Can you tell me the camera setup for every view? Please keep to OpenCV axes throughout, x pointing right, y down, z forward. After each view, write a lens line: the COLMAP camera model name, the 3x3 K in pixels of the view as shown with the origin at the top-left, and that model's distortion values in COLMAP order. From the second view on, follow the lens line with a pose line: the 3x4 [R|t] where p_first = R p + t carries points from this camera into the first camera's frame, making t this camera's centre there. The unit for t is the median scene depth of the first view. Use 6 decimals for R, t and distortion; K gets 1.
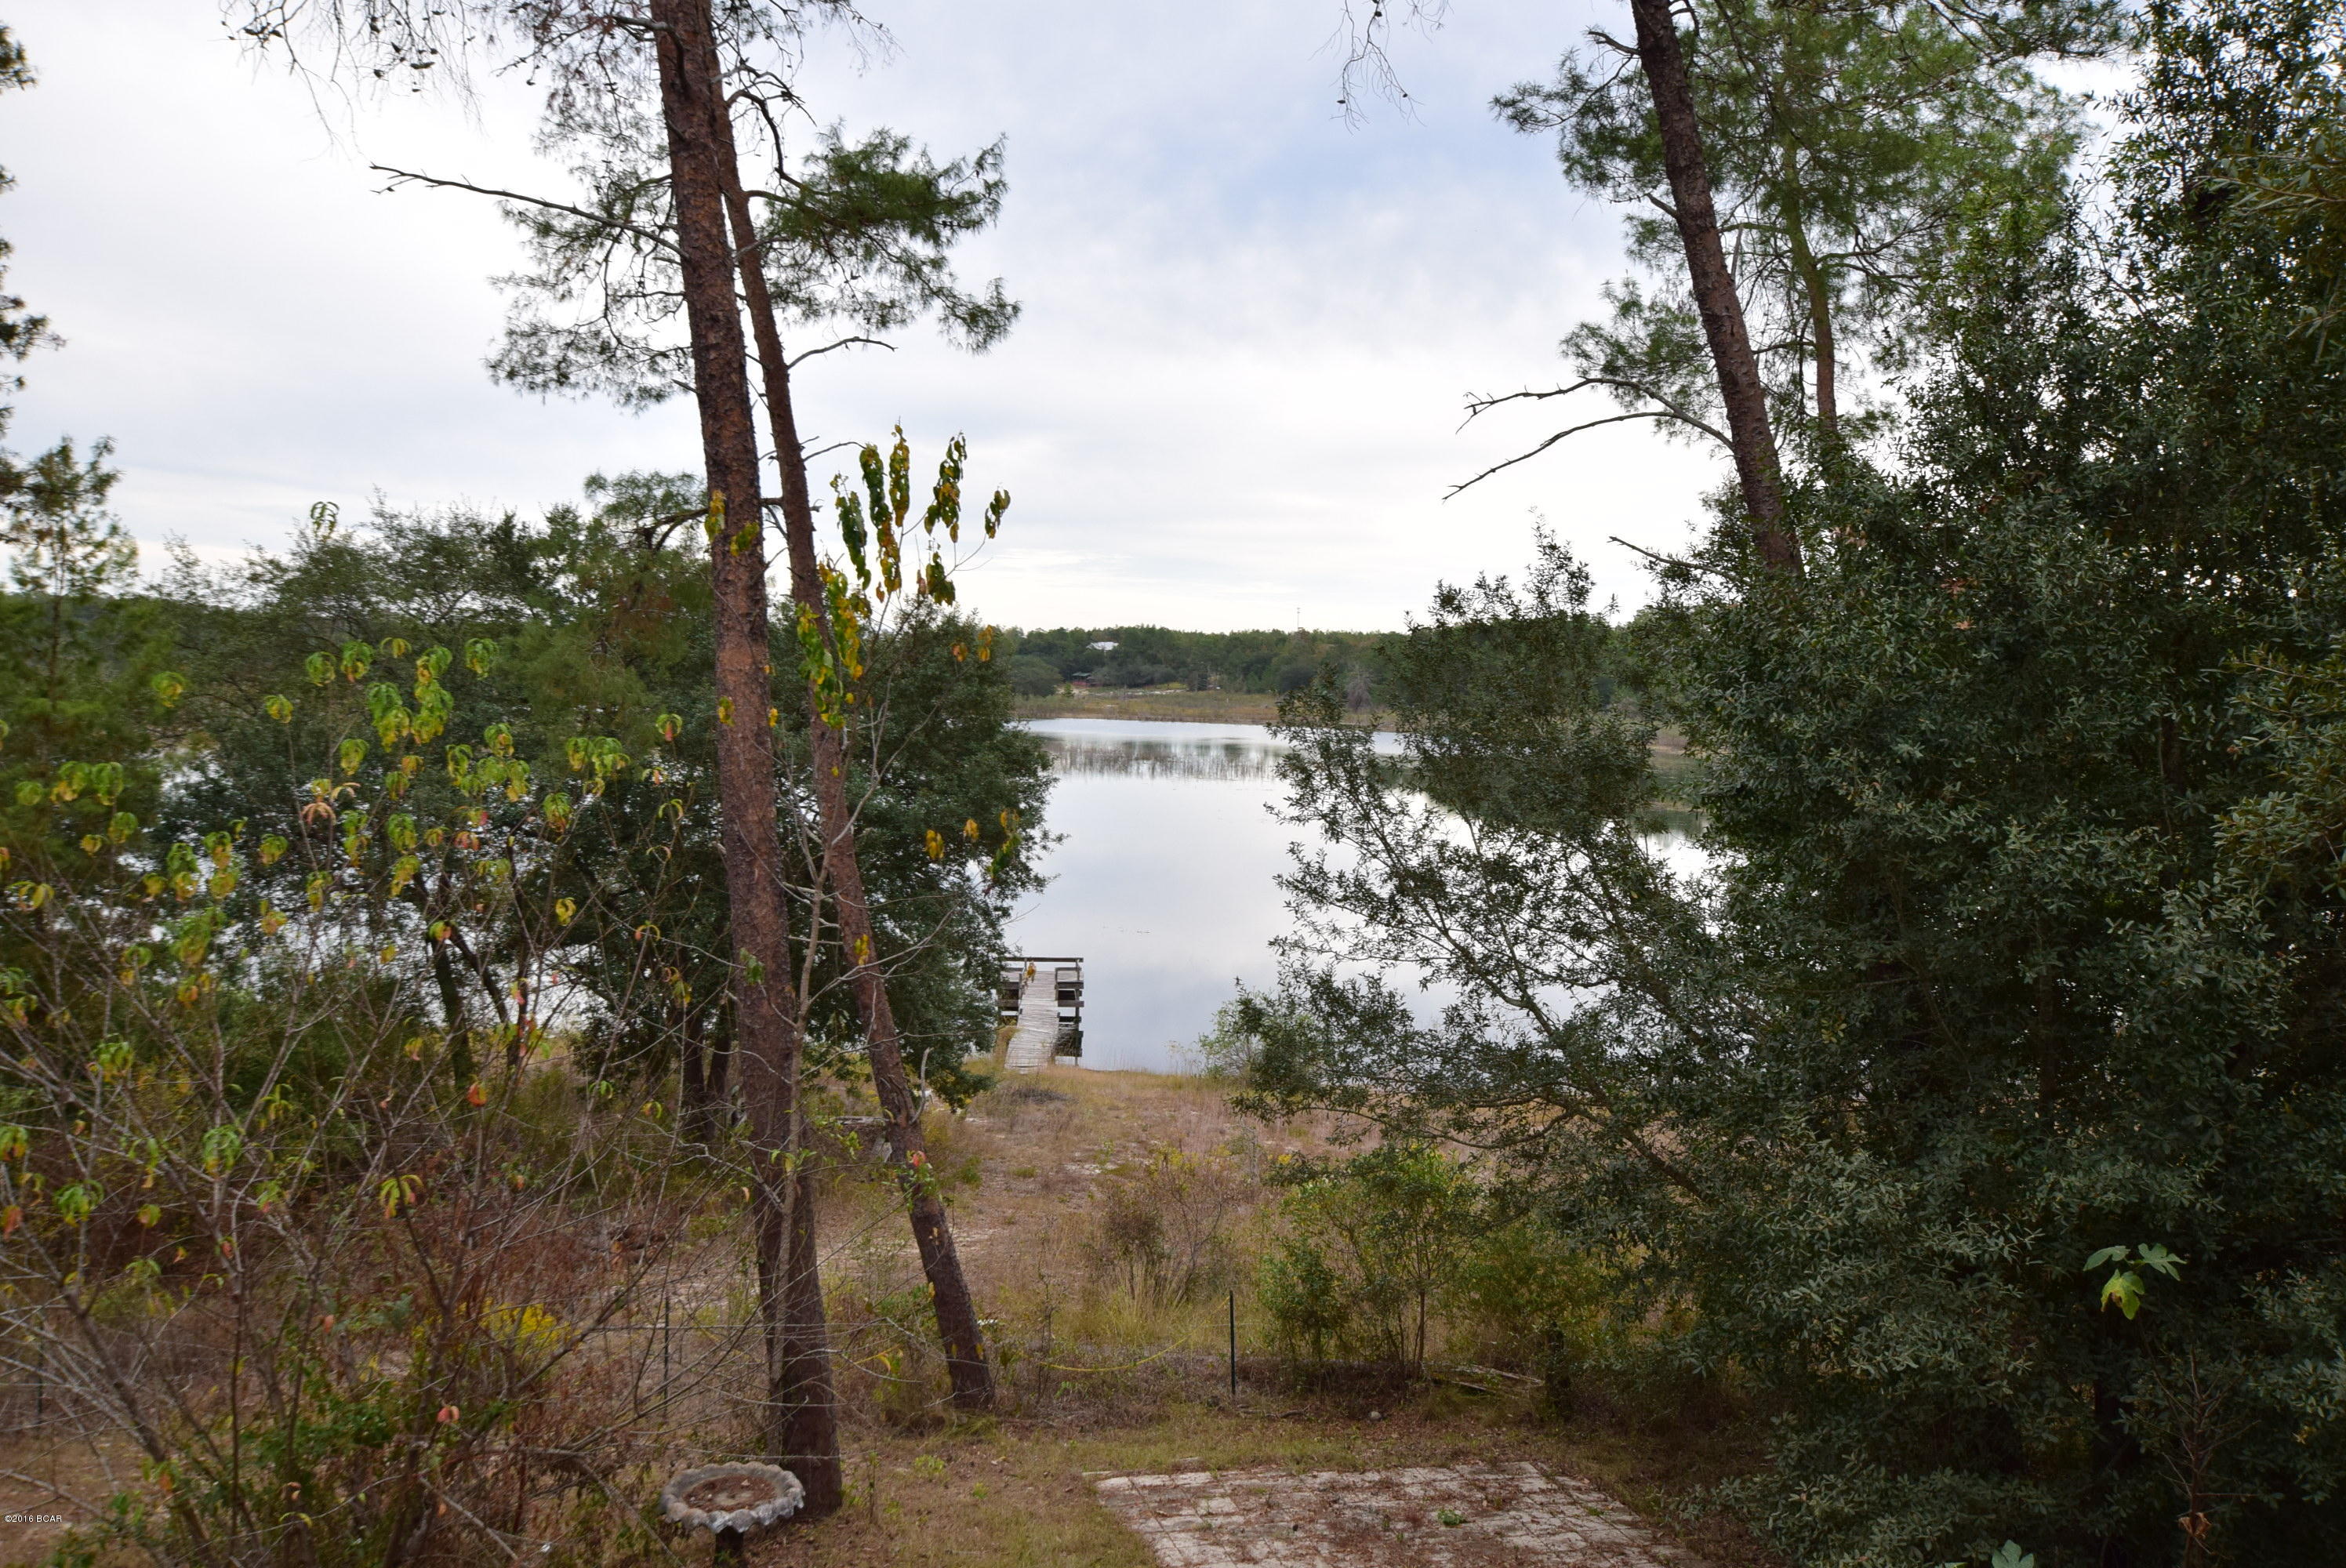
lens RADIAL K [[1916.4, 0, 1162.3], [0, 1916.4, 781.7], [0, 0, 1]] dist [0.018253, 0.018884]
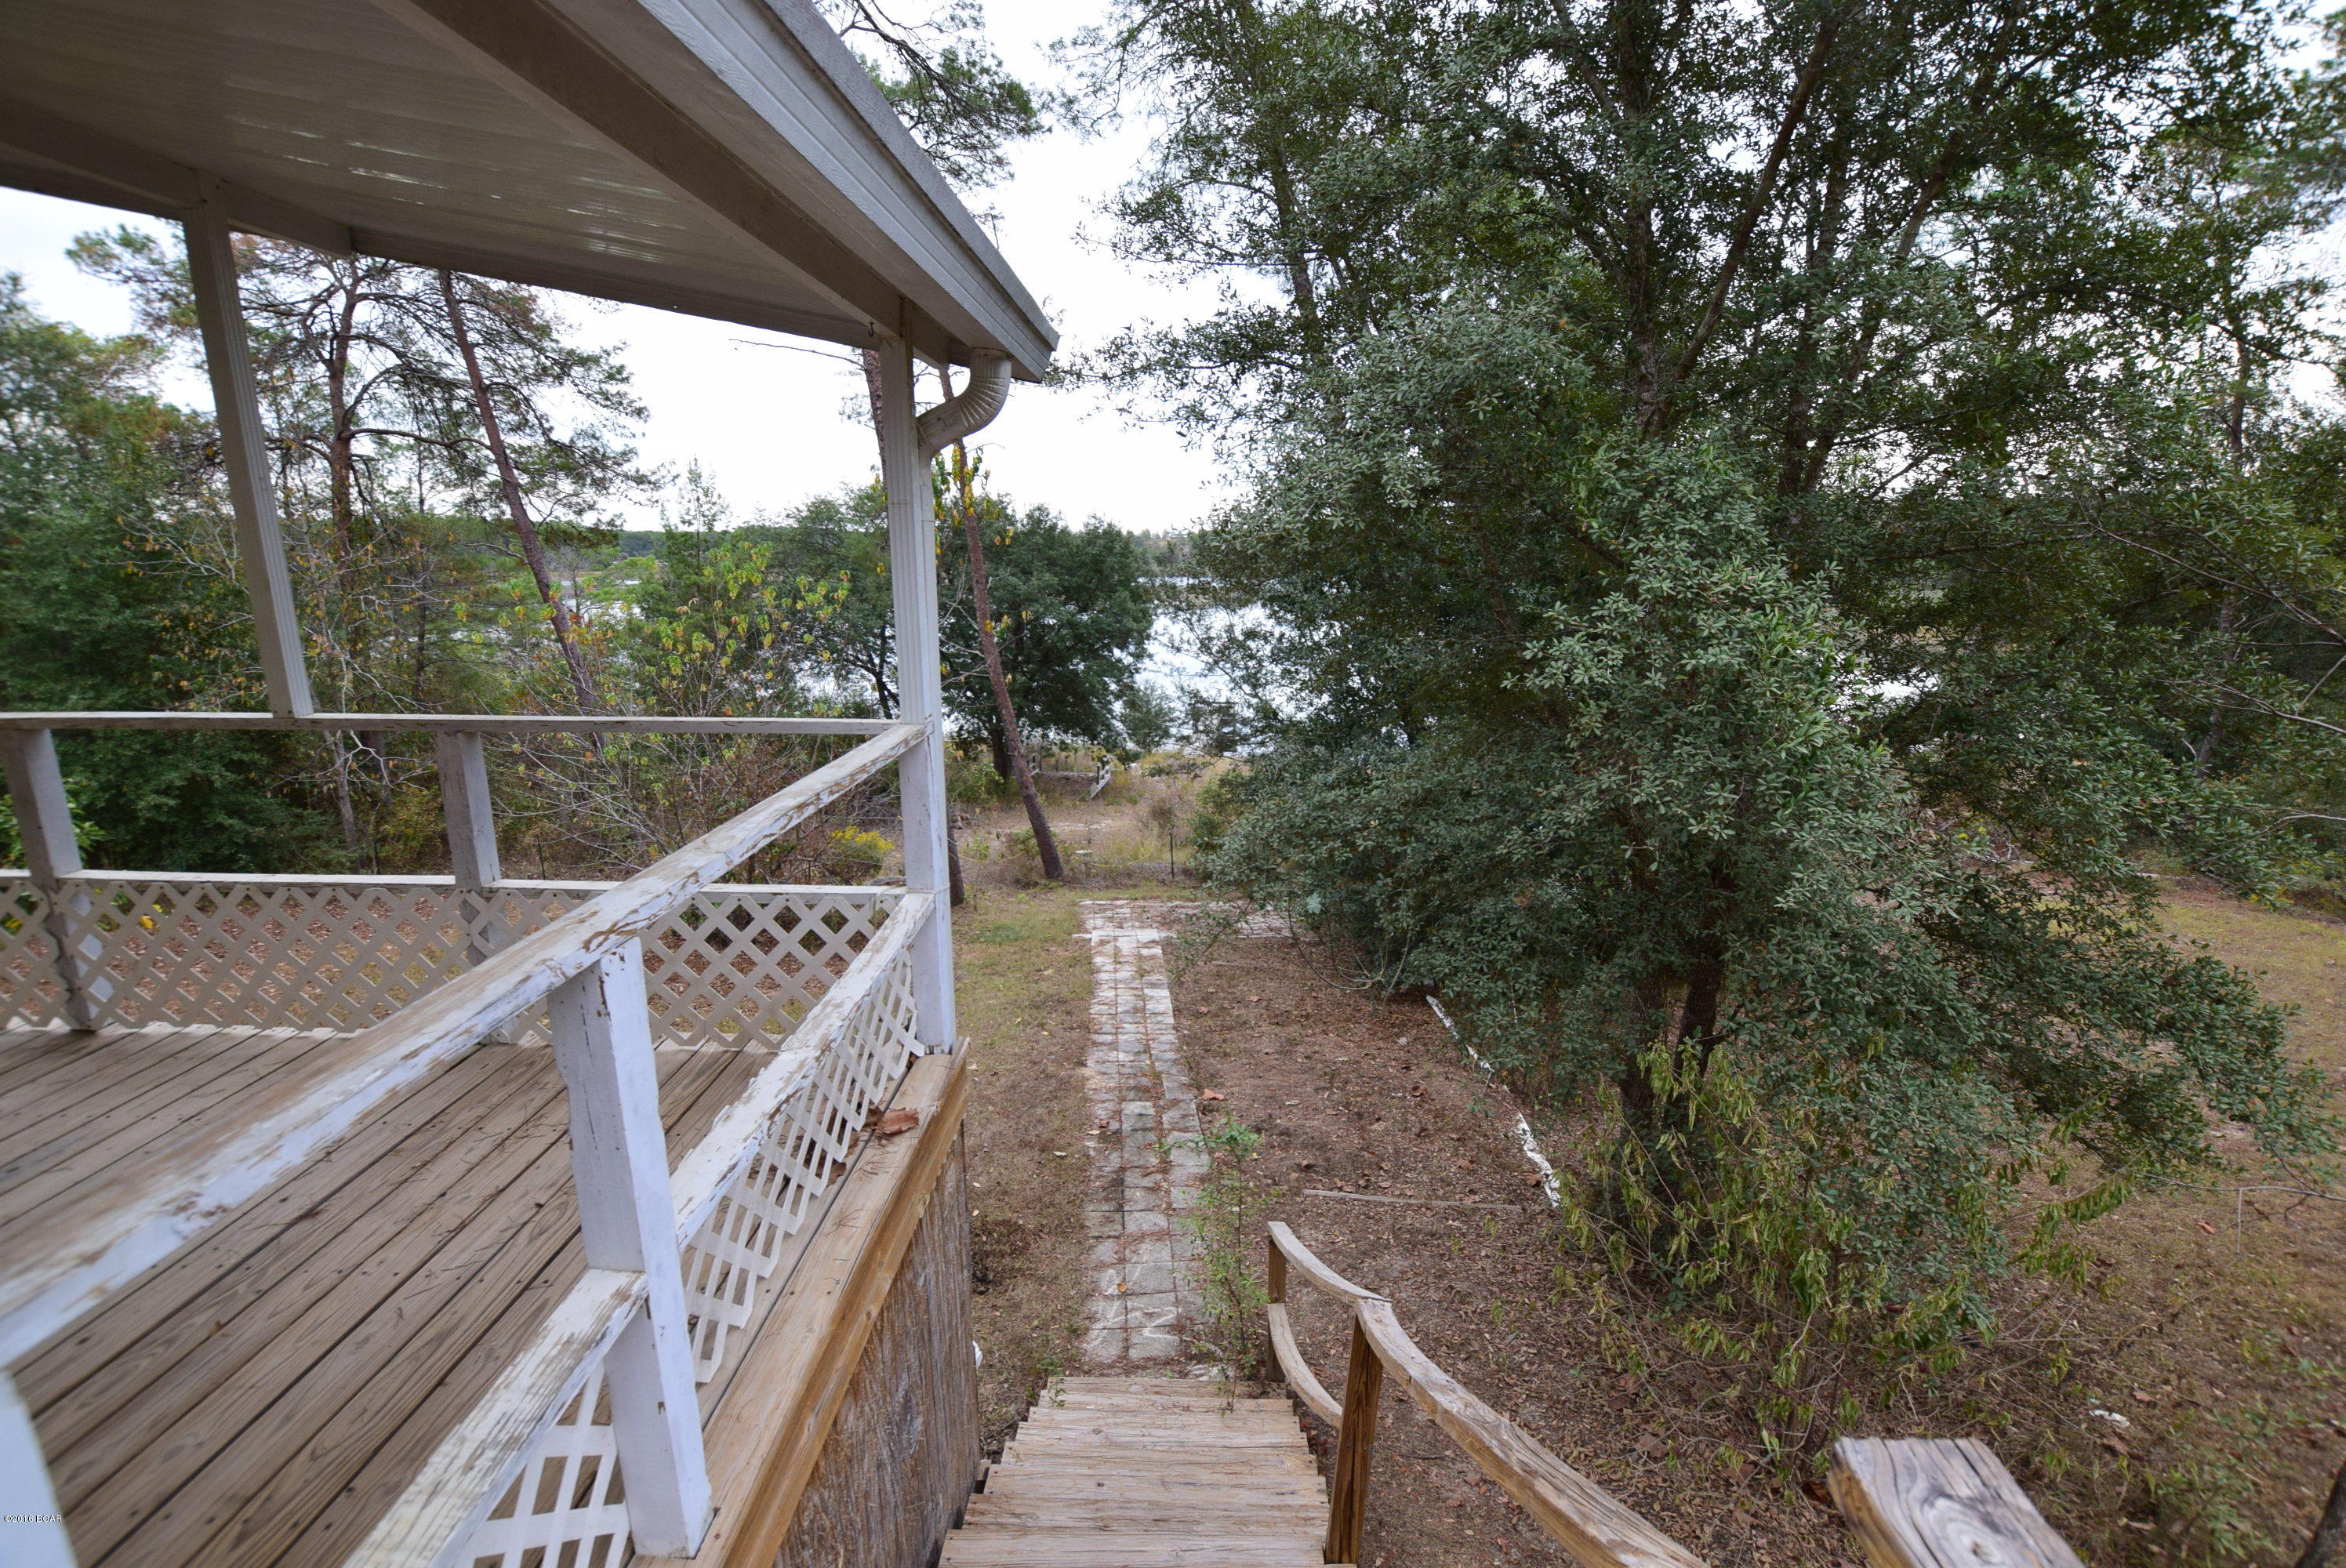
lens RADIAL K [[1033.3, 0, 1179.9], [0, 1033.3, 784.9], [0, 0, 1]] dist [-0.022431, -0.000578]
pose [[0.988176, 0.010910, -0.152936, 0.241483], [0.013755, 0.987136, 0.159292, 0.021266], [0.152706, -0.159512, 0.975314, -0.162419]]
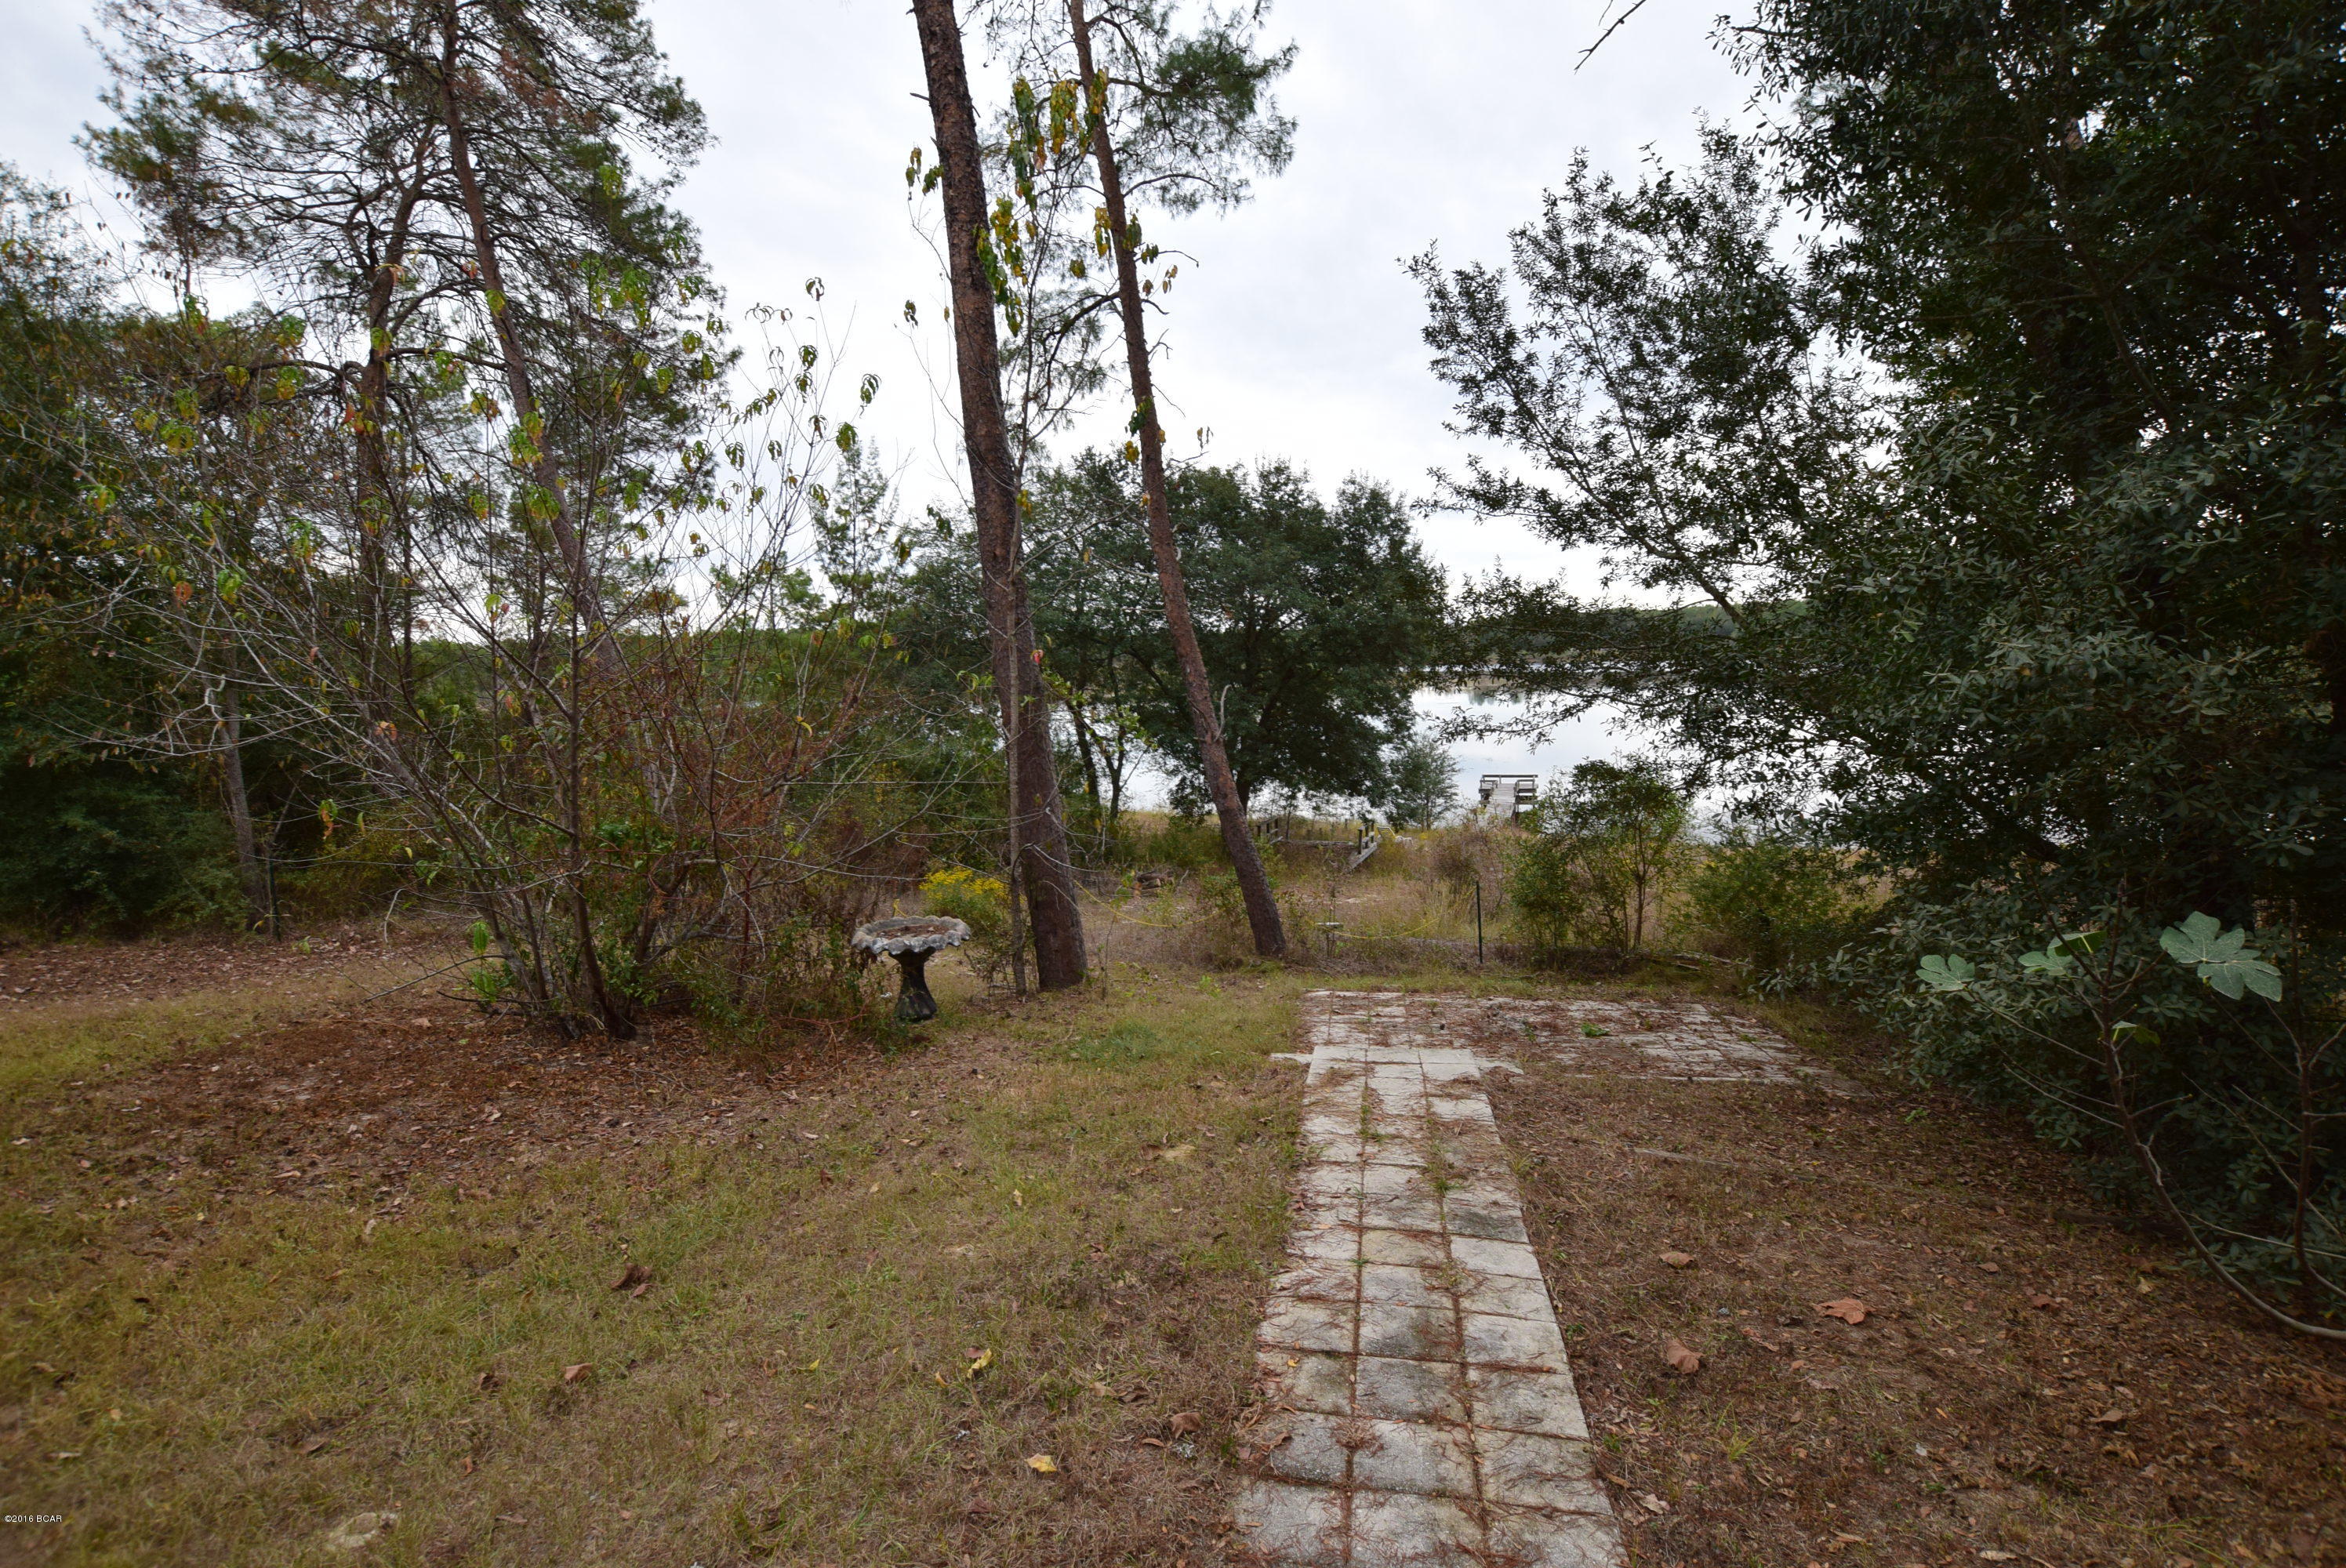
lens RADIAL K [[1088.4, 0, 1185.4], [0, 1088.4, 790.3], [0, 0, 1]] dist [-0.030785, 0.005146]
pose [[0.921204, -0.009471, -0.388964, 0.143981], [0.034549, 0.997746, 0.057530, 0.168133], [0.387542, -0.066435, 0.919455, 0.297216]]
